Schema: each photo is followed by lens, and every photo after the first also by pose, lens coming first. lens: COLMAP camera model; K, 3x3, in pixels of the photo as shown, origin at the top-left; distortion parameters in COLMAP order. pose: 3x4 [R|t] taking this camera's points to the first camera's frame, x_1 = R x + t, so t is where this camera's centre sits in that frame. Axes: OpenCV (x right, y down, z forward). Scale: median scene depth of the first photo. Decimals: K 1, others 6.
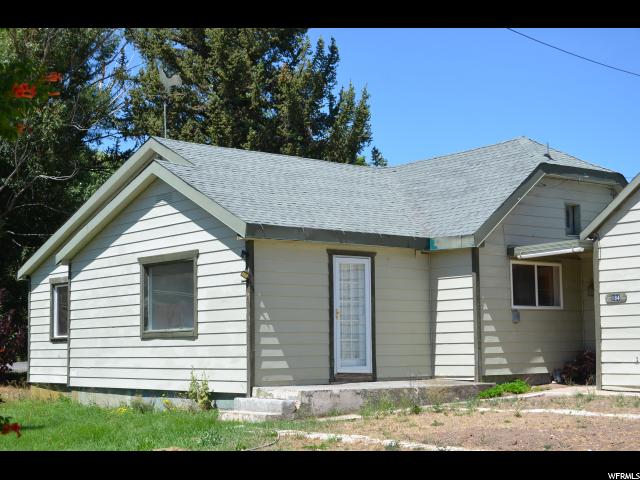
lens RADIAL K [[1011.1, 0, 320.0], [0, 1011.1, 240.0], [0, 0, 1]] dist [0.018607, 0.019360]
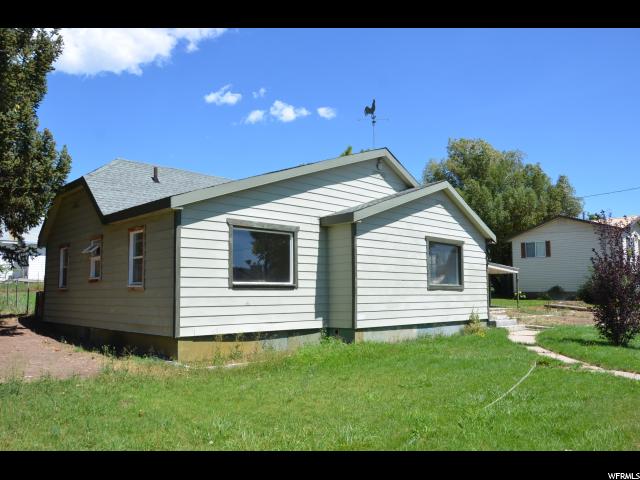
lens RADIAL K [[498.1, 0, 305.0], [0, 498.1, 240.0], [0, 0, 1]] dist [-0.005987, -0.000118]
pose [[-0.052744, 0.117814, 0.991634, -0.911539], [-0.104815, 0.986878, -0.122824, 0.134825], [-0.993092, -0.110416, -0.039703, 1.218082]]
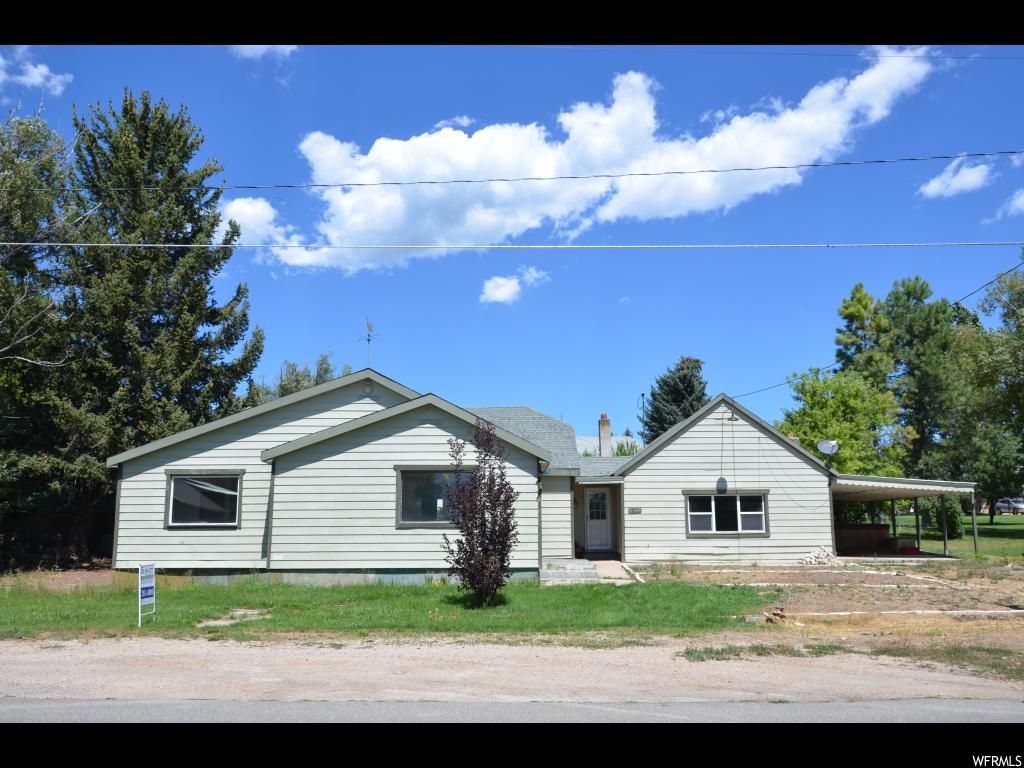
lens RADIAL K [[797.0, 0, 488.0], [0, 797.0, 383.9], [0, 0, 1]] dist [-0.005987, -0.000118]
pose [[0.643987, 0.155636, 0.749038, -0.887630], [-0.085485, 0.987596, -0.131708, 0.040148], [-0.760246, 0.020787, 0.649303, 0.252553]]
